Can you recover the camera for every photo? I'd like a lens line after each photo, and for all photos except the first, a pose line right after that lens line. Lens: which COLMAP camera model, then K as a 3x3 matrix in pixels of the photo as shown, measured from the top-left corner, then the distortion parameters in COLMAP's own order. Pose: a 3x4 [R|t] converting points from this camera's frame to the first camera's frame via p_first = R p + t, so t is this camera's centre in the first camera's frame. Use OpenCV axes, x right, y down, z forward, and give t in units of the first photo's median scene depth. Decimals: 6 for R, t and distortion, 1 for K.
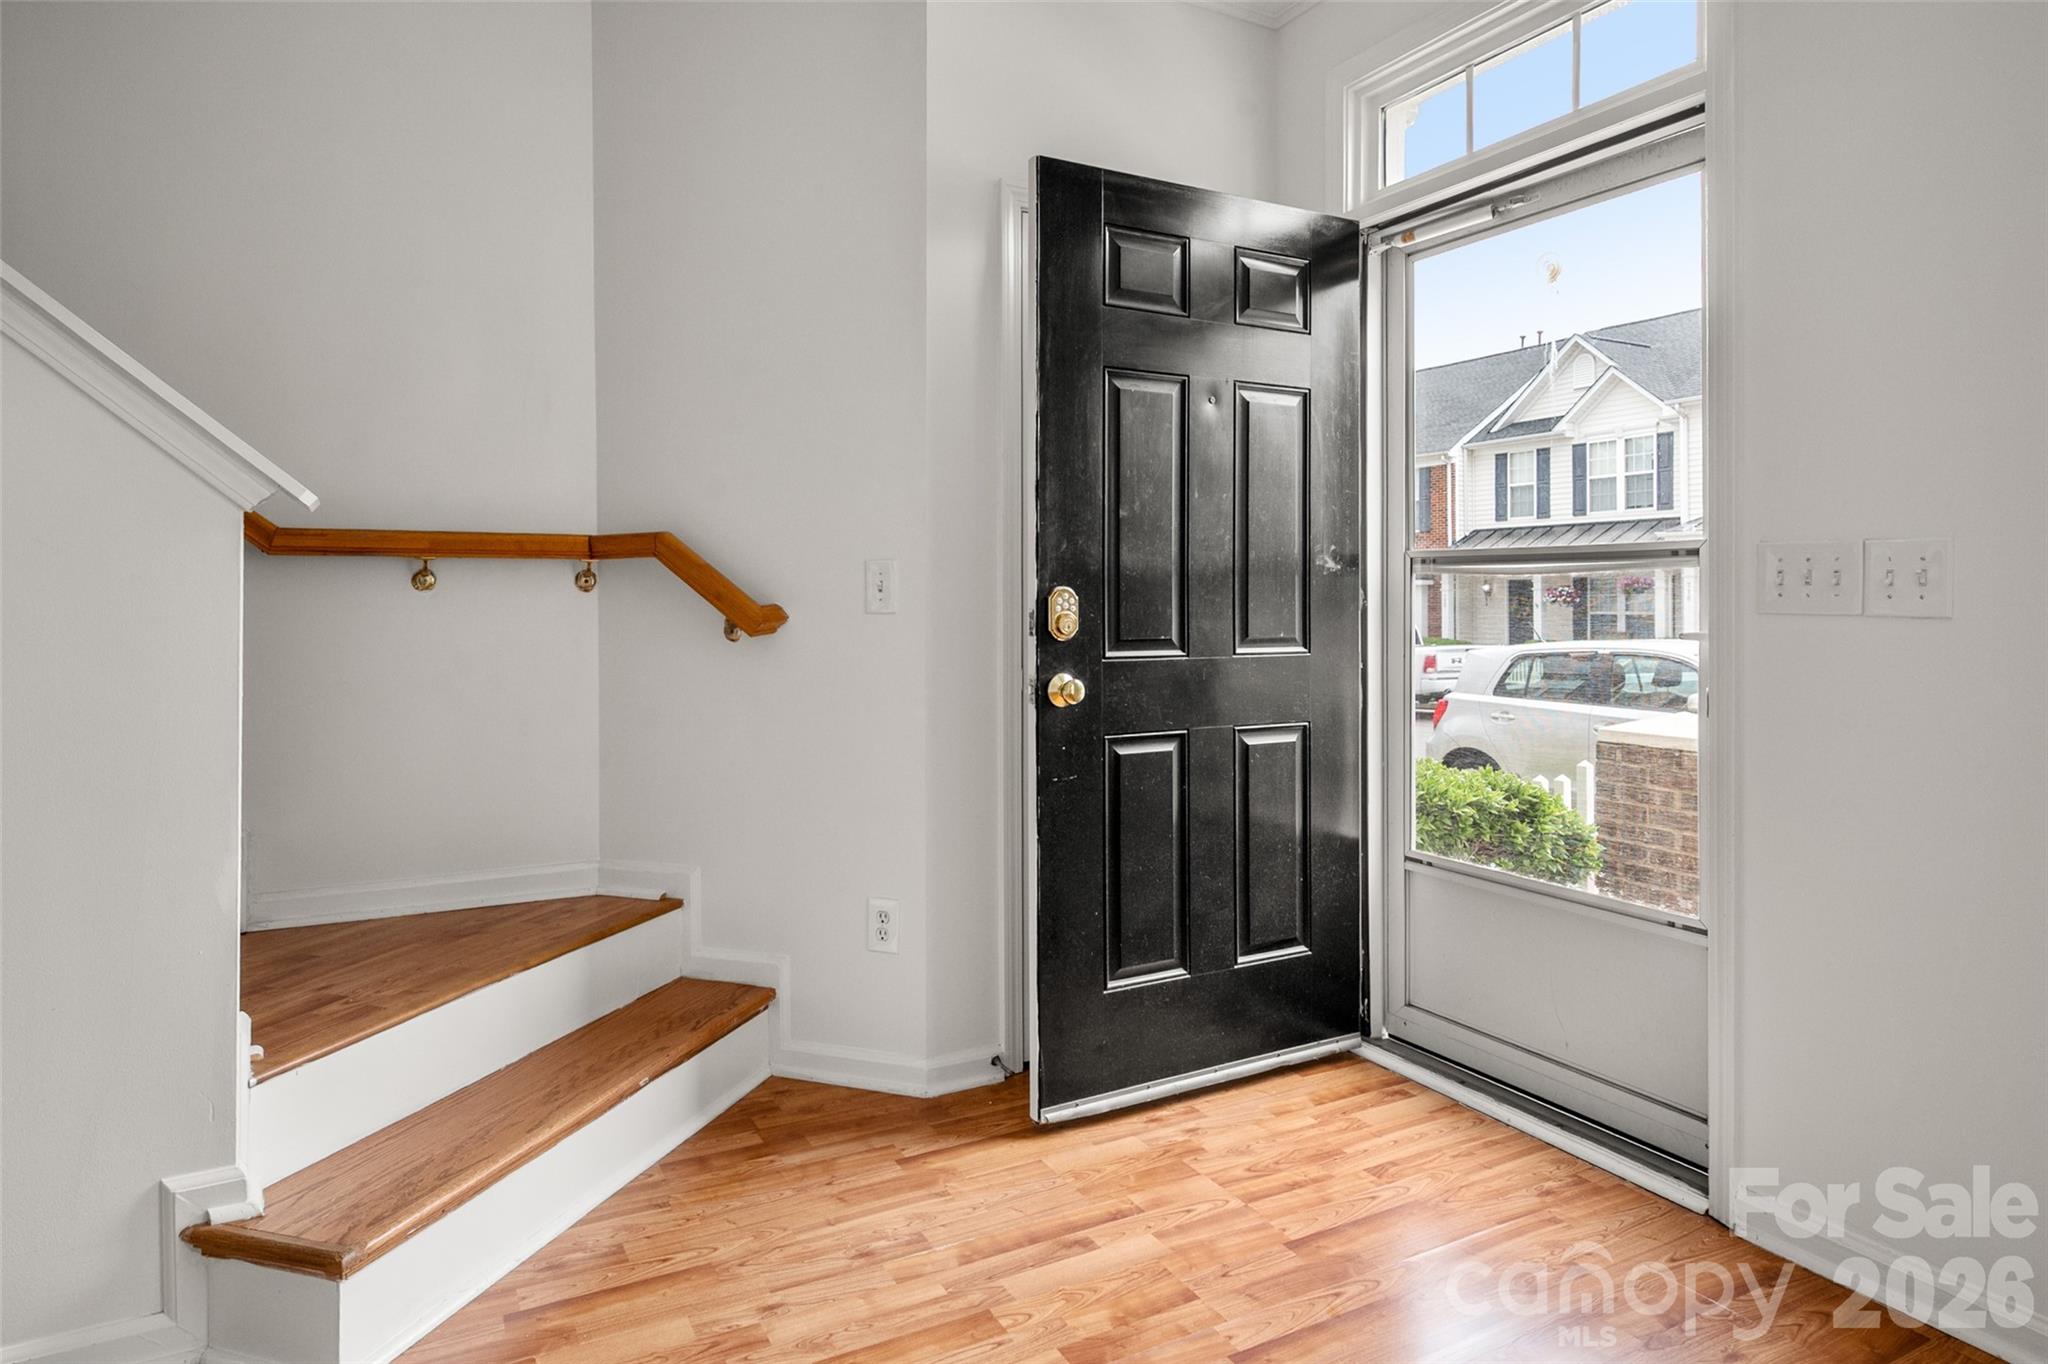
lens RADIAL K [[1185.1, 0, 1022.4], [0, 1185.1, 603.1], [0, 0, 1]] dist [0.001194, -0.001712]
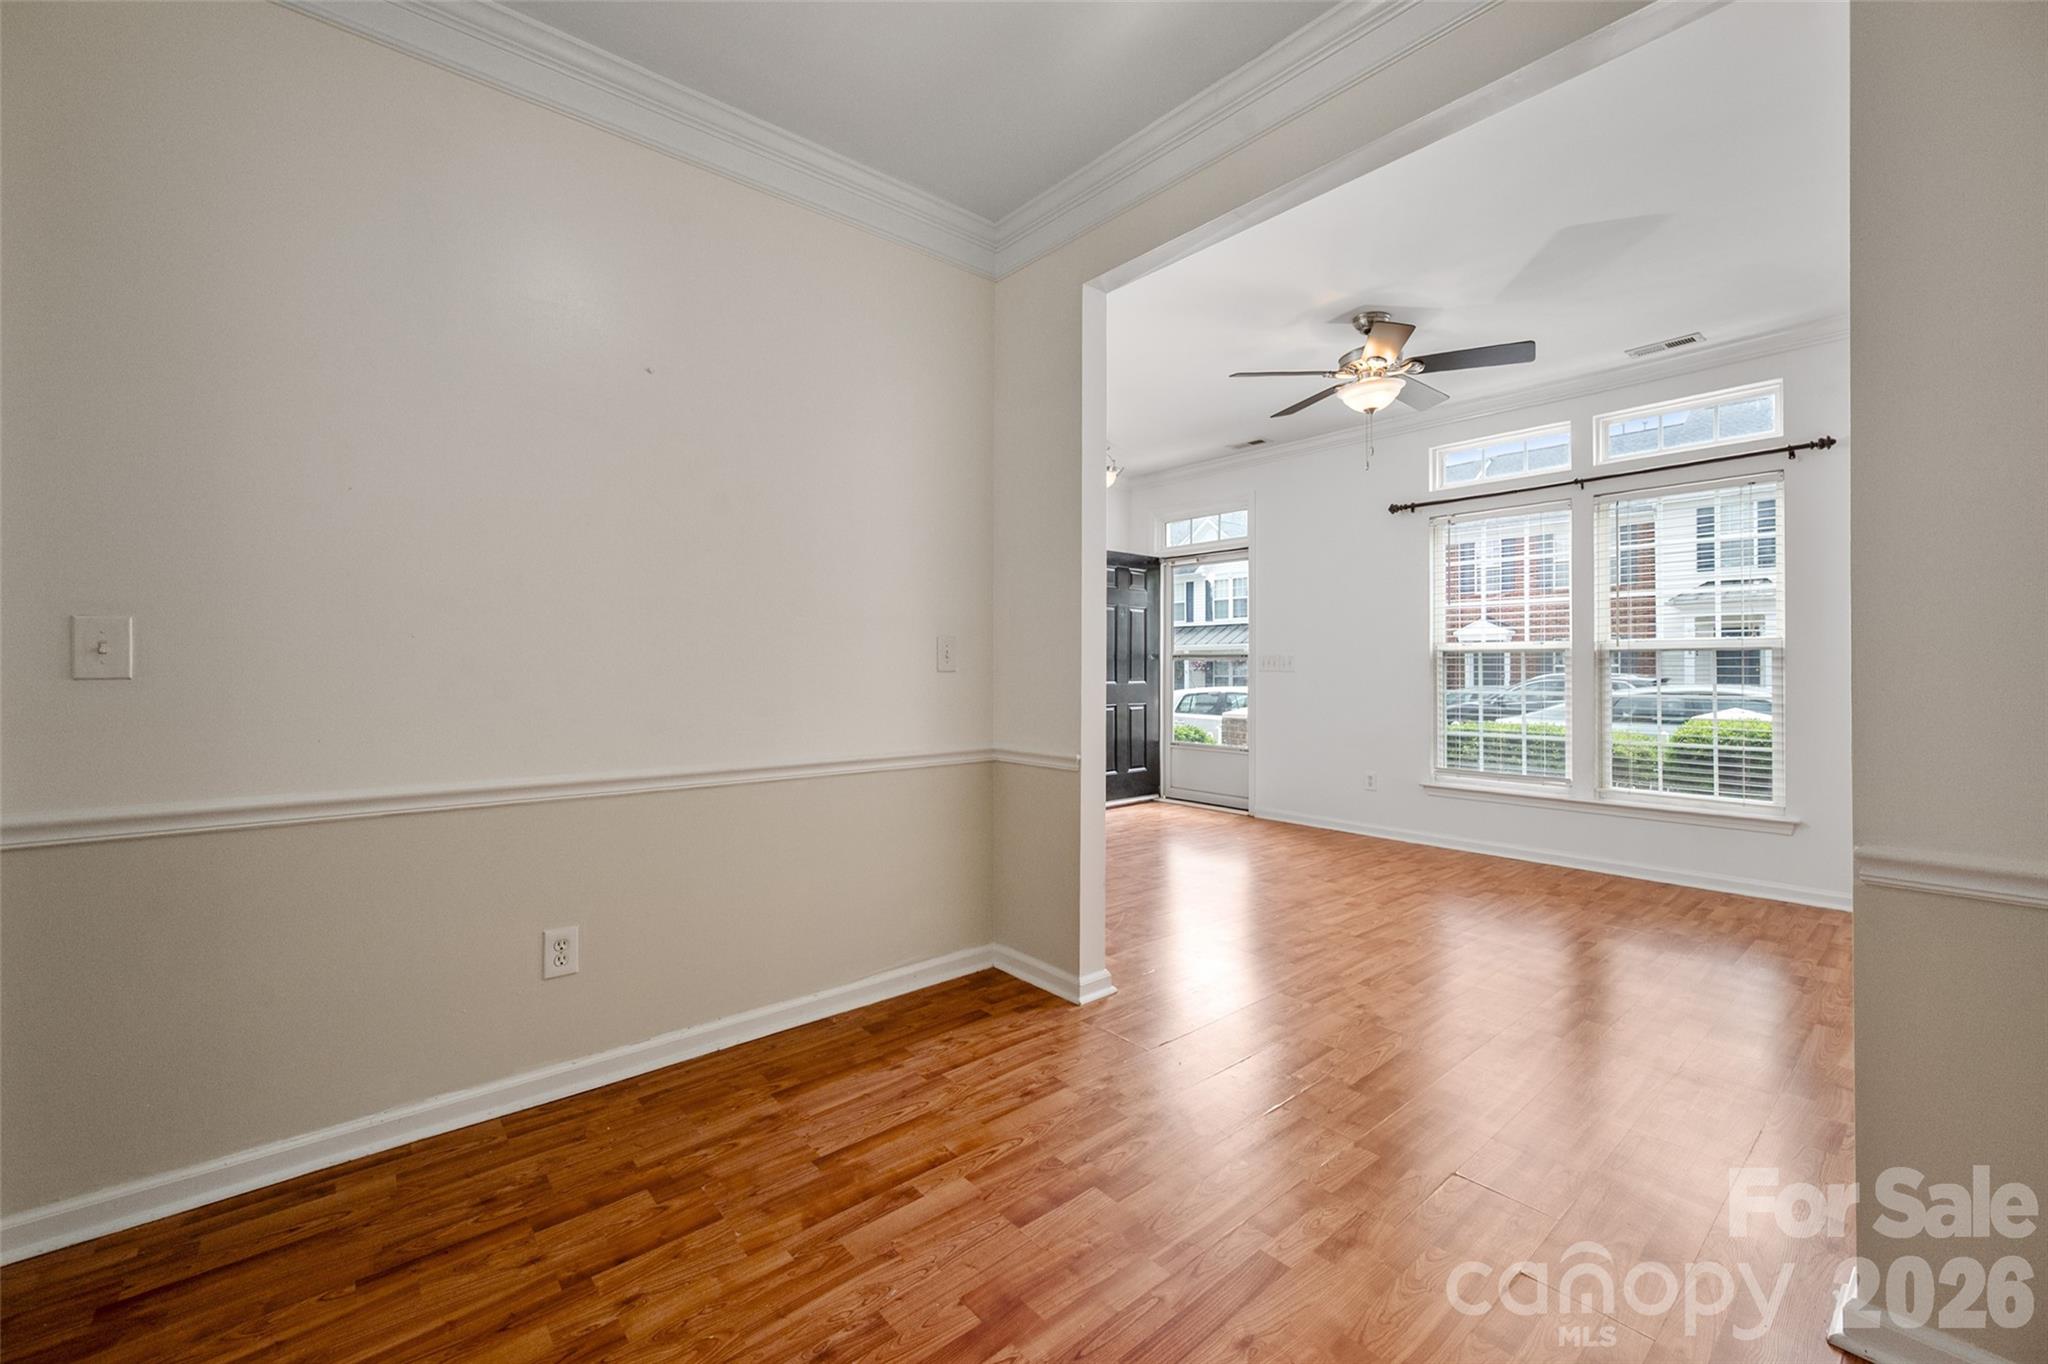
lens RADIAL K [[816.5, 0, 1004.3], [0, 816.5, 668.1], [0, 0, 1]] dist [-0.004188, 0.001461]
pose [[0.980666, 0.004662, 0.195632, -0.196742], [-0.004224, 0.999988, -0.002660, 0.002028], [-0.195642, 0.001782, 0.980674, -0.392615]]
